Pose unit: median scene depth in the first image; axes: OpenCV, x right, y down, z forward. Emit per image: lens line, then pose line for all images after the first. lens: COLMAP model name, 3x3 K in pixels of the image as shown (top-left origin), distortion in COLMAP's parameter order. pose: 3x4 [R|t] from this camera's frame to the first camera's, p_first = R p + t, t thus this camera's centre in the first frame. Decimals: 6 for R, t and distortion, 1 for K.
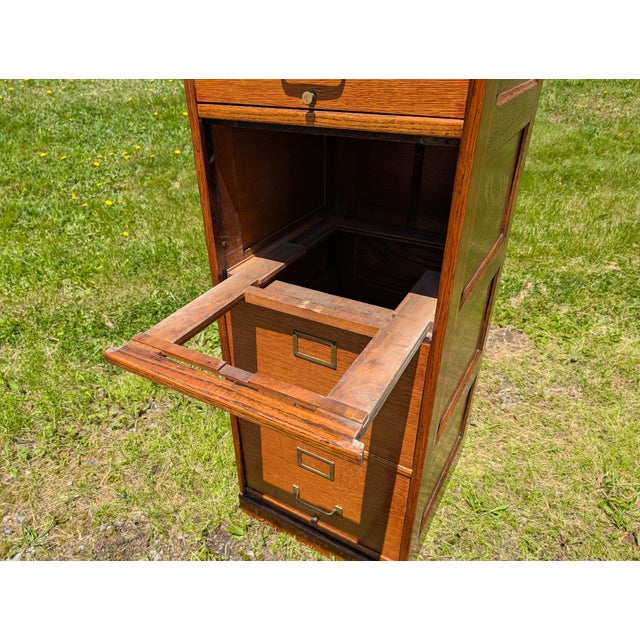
lens RADIAL K [[463.2, 0, 309.5], [0, 463.2, 321.6], [0, 0, 1]] dist [-0.000781, 0.001250]
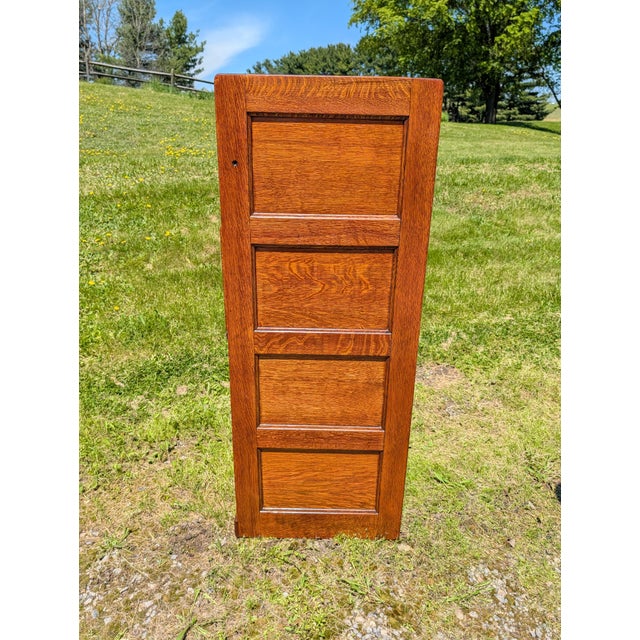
lens RADIAL K [[474.1, 0, 318.5], [0, 474.1, 324.0], [0, 0, 1]] dist [0.000435, -0.001464]
pose [[0.978808, -0.046512, 0.199427, -0.180971], [0.079053, 0.984197, -0.158453, 0.085619], [-0.188905, 0.170860, 0.967017, -0.249723]]
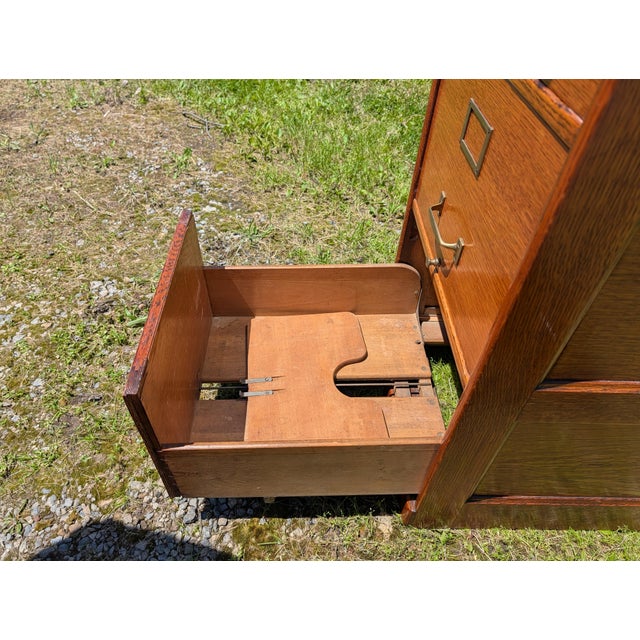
lens RADIAL K [[474.1, 0, 318.5], [0, 474.1, 324.0], [0, 0, 1]] dist [0.000435, -0.001464]
pose [[0.513928, 0.628393, -0.583952, 0.215028], [-0.489657, 0.773828, 0.401779, 0.047227], [0.704354, 0.079451, 0.705389, 0.169854]]
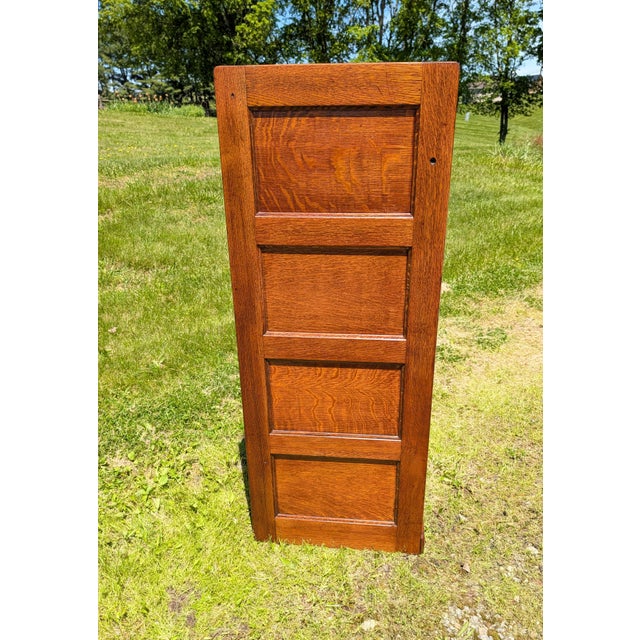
lens RADIAL K [[502.7, 0, 328.6], [0, 502.7, 345.8], [0, 0, 1]] dist [0.004190, -0.005825]
pose [[0.778965, -0.242474, 0.578291, -0.253972], [0.328817, 0.943201, -0.047441, -0.010373], [-0.533942, 0.227107, 0.814450, -0.078352]]
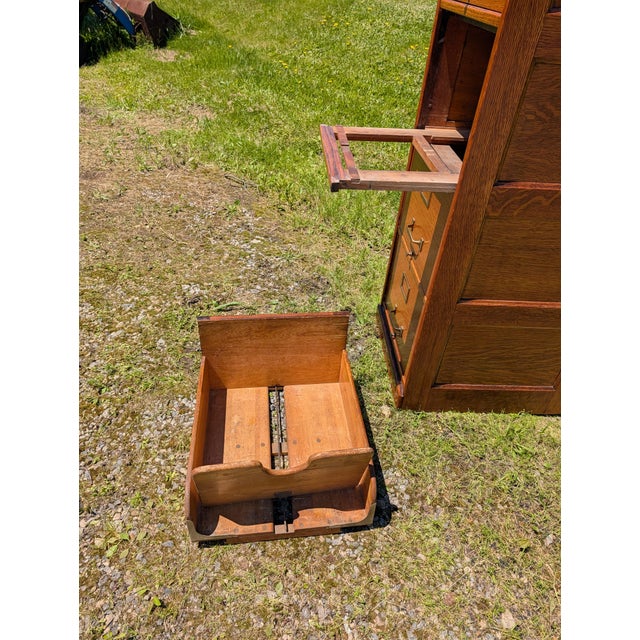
lens RADIAL K [[463.5, 0, 328.7], [0, 463.5, 322.2], [0, 0, 1]] dist [0.028739, -0.048909]
pose [[0.544124, 0.557762, -0.626762, 0.437272], [-0.505435, 0.814176, 0.285749, 0.059714], [0.669675, 0.161304, 0.724925, -0.073904]]
